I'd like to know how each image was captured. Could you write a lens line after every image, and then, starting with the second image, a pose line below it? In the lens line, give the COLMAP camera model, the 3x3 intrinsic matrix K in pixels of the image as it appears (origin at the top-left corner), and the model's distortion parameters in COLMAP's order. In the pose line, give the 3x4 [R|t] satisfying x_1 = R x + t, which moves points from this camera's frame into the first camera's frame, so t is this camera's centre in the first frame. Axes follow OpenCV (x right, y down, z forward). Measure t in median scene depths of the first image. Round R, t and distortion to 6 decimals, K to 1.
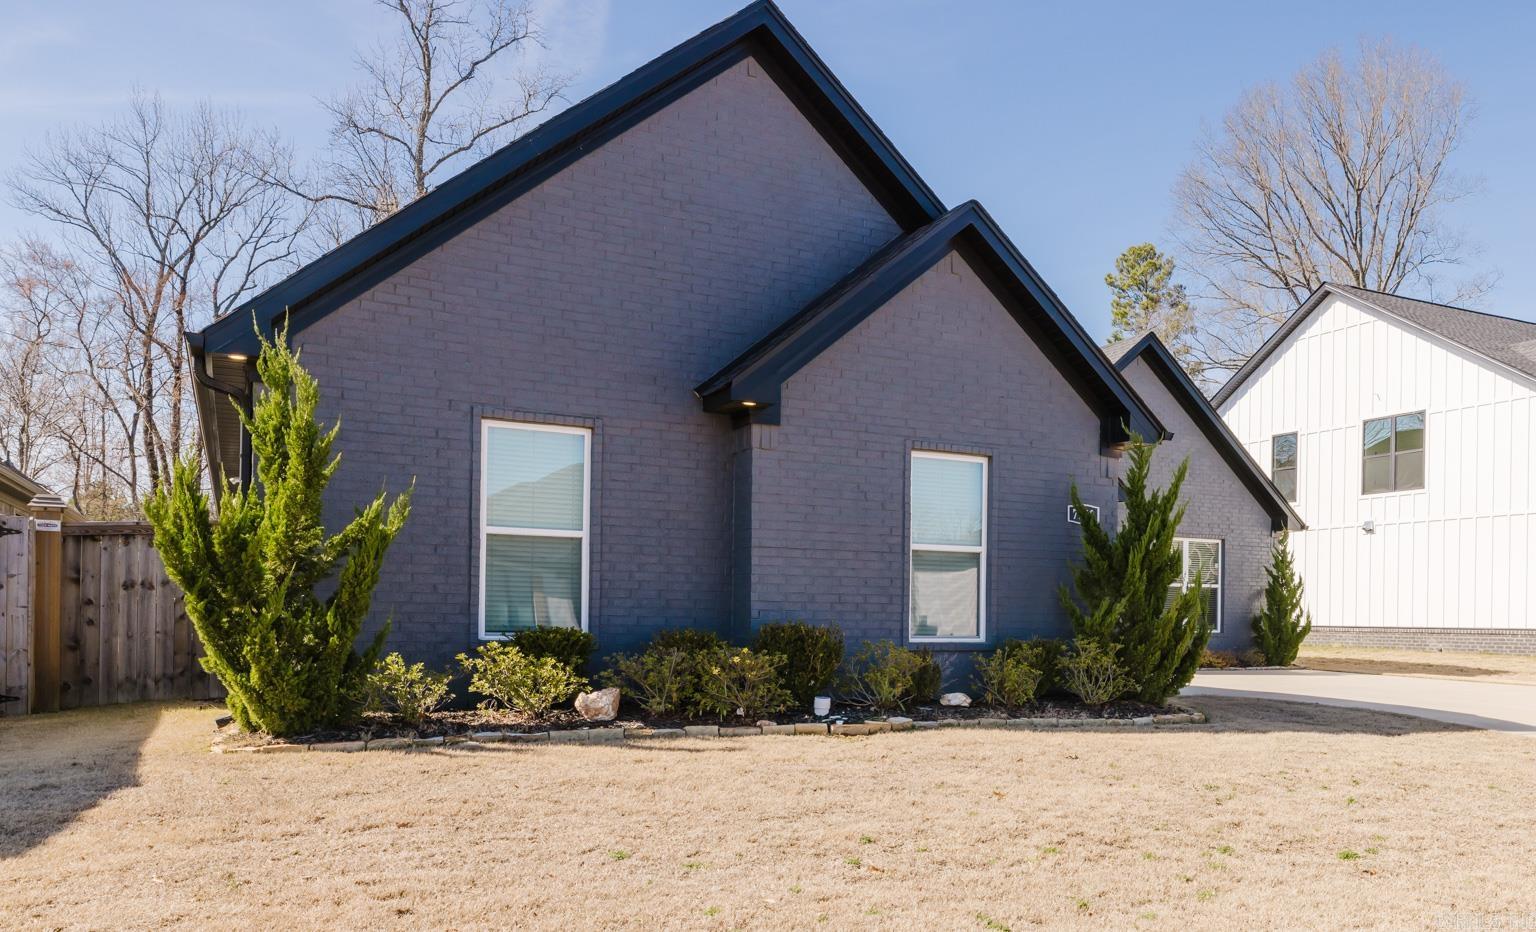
lens RADIAL K [[988.1, 0, 768.3], [0, 988.1, 458.4], [0, 0, 1]] dist [-0.001049, 0.000308]
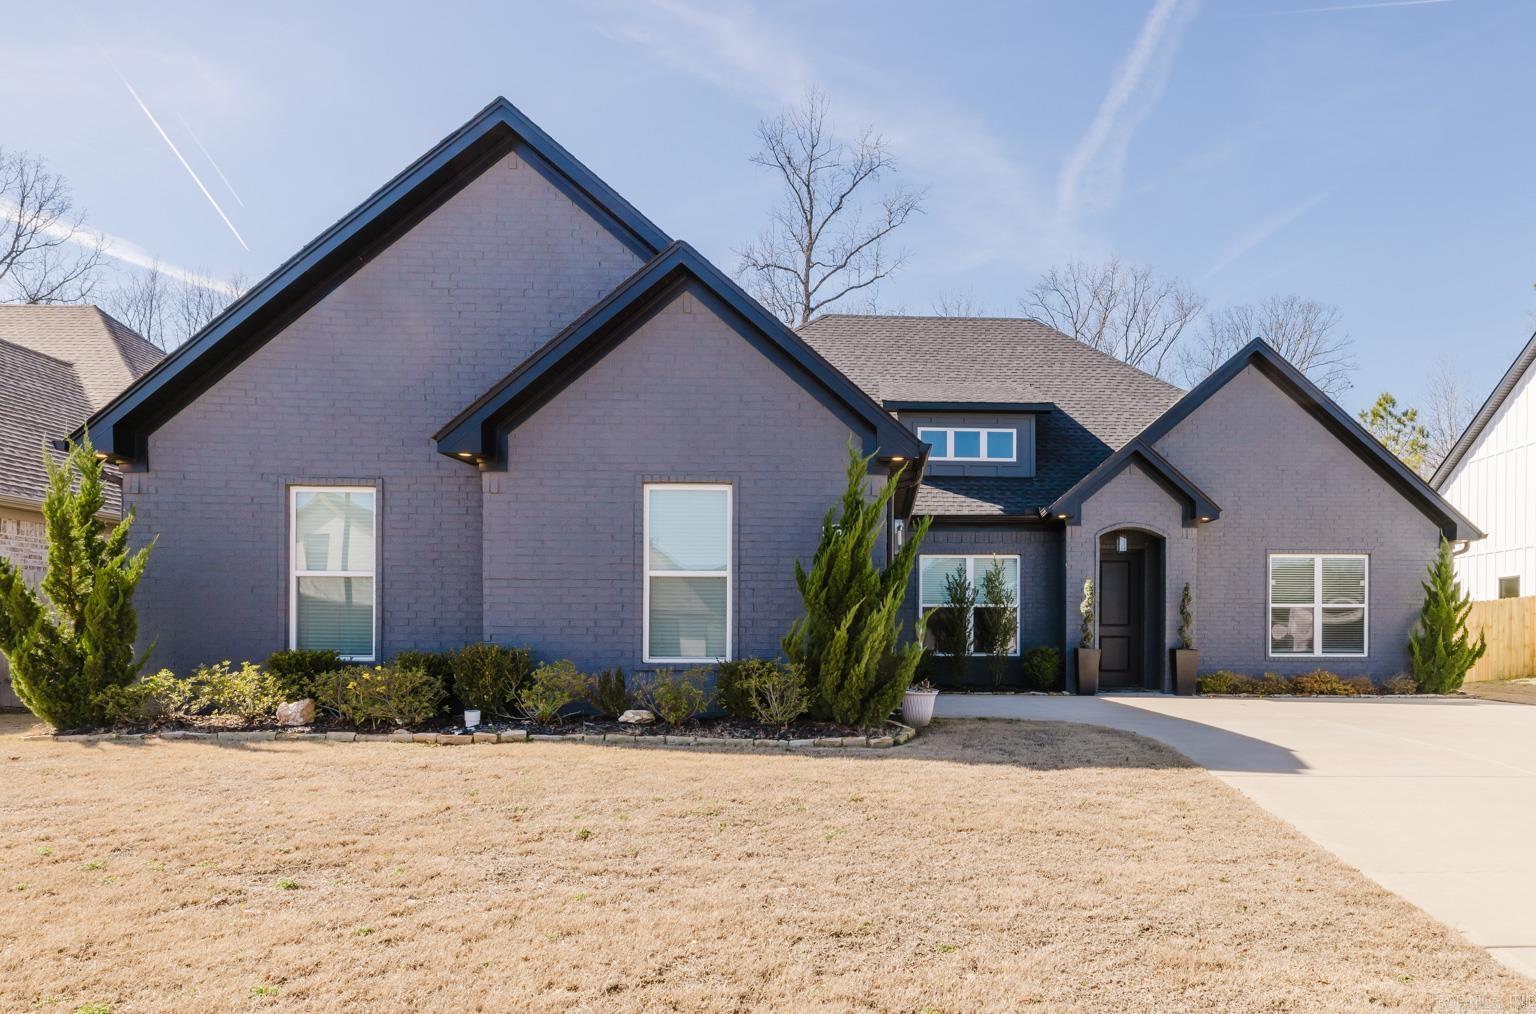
lens RADIAL K [[847.1, 0, 768.0], [0, 847.1, 518.1], [0, 0, 1]] dist [-0.003619, -0.000489]
pose [[0.926918, -0.064158, -0.369740, 0.637259], [0.066843, 0.997748, -0.005558, 0.045074], [0.369264, -0.019563, 0.929119, 0.204811]]
